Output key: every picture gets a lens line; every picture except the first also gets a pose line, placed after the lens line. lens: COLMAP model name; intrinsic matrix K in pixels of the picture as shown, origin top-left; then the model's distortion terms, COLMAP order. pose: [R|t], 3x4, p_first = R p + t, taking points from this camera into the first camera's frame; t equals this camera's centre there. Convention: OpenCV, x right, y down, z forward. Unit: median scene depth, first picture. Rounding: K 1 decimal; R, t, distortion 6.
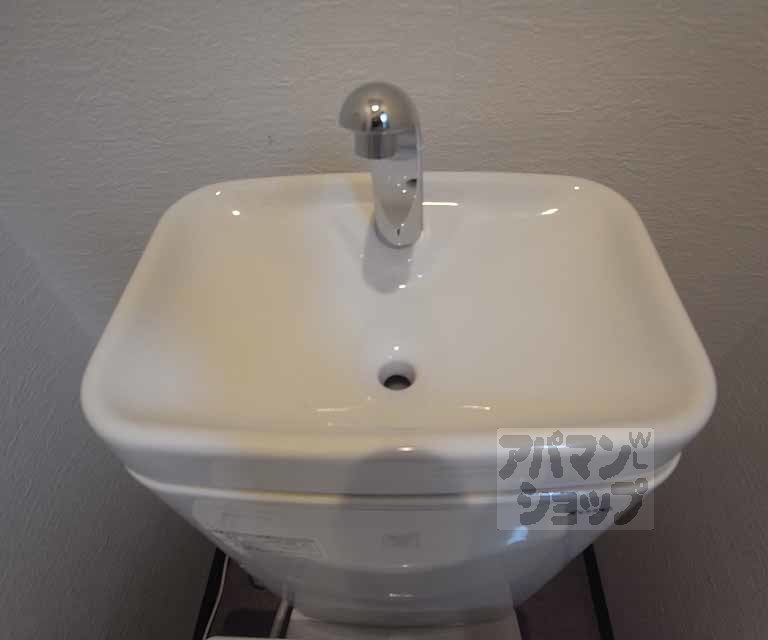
lens RADIAL K [[463.3, 0, 384.0], [0, 463.3, 320.0], [0, 0, 1]] dist [-0.001493, -0.000161]
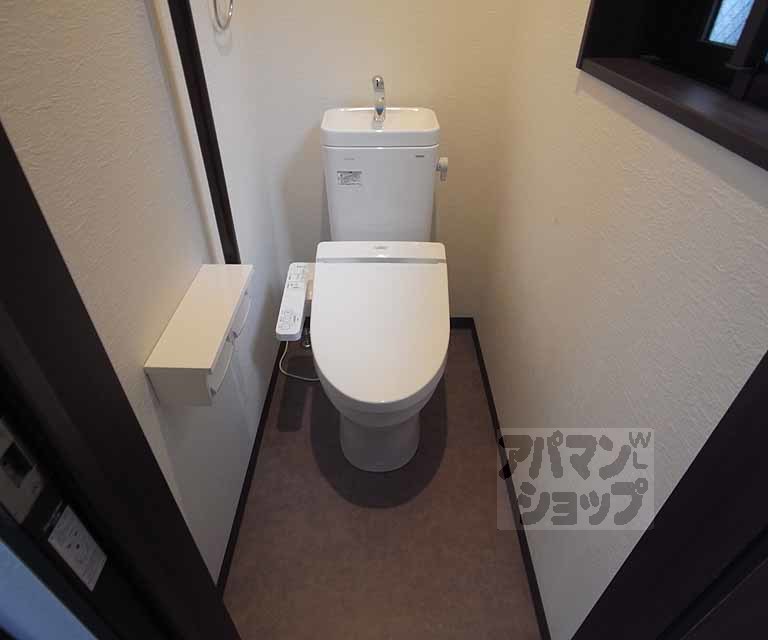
lens RADIAL K [[463.3, 0, 384.0], [0, 463.3, 320.0], [0, 0, 1]] dist [-0.001493, -0.000161]
pose [[0.987481, -0.033729, 0.154092, -0.934741], [0.081824, 0.944695, -0.317579, 4.279536], [-0.134858, 0.326211, 0.935628, -3.530811]]
